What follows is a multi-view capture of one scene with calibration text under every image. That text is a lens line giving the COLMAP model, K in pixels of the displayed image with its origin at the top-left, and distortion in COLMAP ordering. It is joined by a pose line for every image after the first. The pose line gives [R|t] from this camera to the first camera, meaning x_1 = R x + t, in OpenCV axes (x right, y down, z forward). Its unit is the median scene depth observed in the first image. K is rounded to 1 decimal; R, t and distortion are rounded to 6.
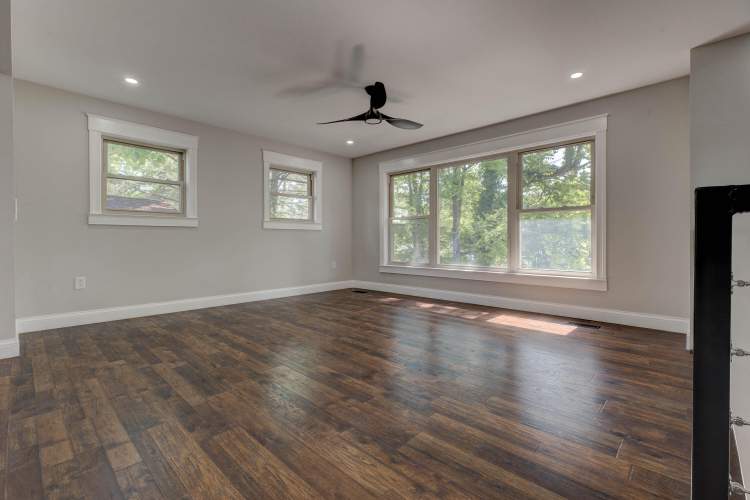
lens RADIAL K [[342.1, 0, 389.0], [0, 342.1, 236.5], [0, 0, 1]] dist [0.001090, -0.001184]
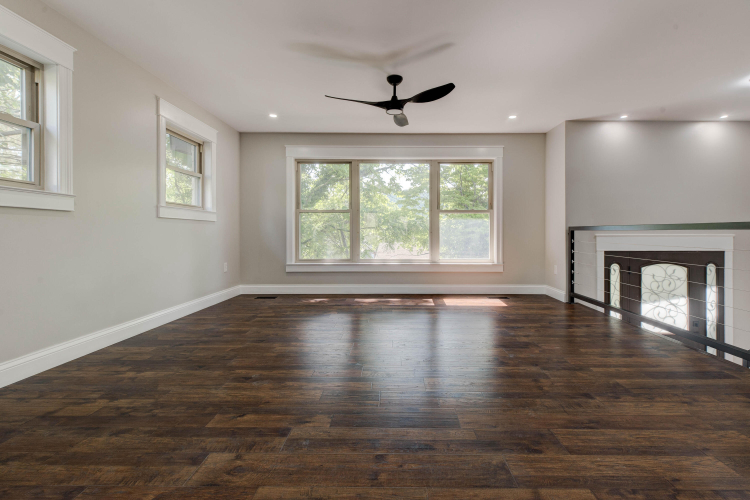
lens RADIAL K [[342.1, 0, 399.4], [0, 342.1, 233.2], [0, 0, 1]] dist [0.001090, -0.001184]
pose [[0.725204, 0.006744, 0.688501, -0.559250], [-0.014503, 0.999880, 0.005482, -0.002535], [-0.688381, -0.013961, 0.725215, 0.232546]]
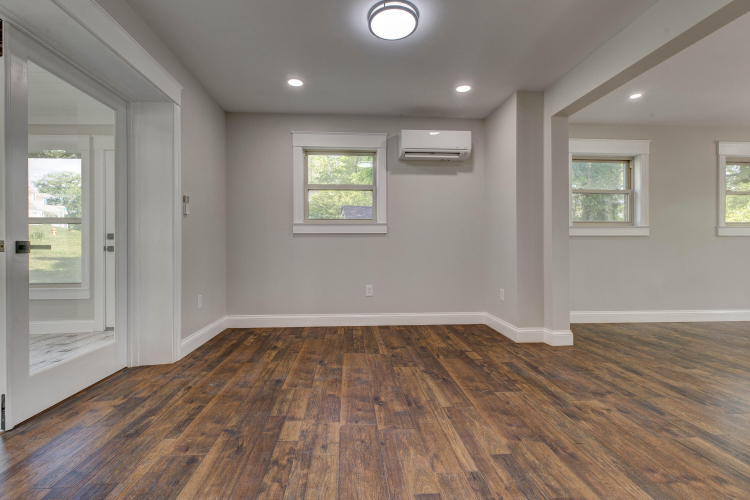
lens RADIAL K [[342.1, 0, 365.0], [0, 342.1, 253.3], [0, 0, 1]] dist [0.001090, -0.001184]
pose [[0.721376, 0.012716, -0.692427, -0.470296], [0.008187, 0.999605, 0.026886, -0.011334], [0.692495, -0.025063, 0.720987, -0.241490]]
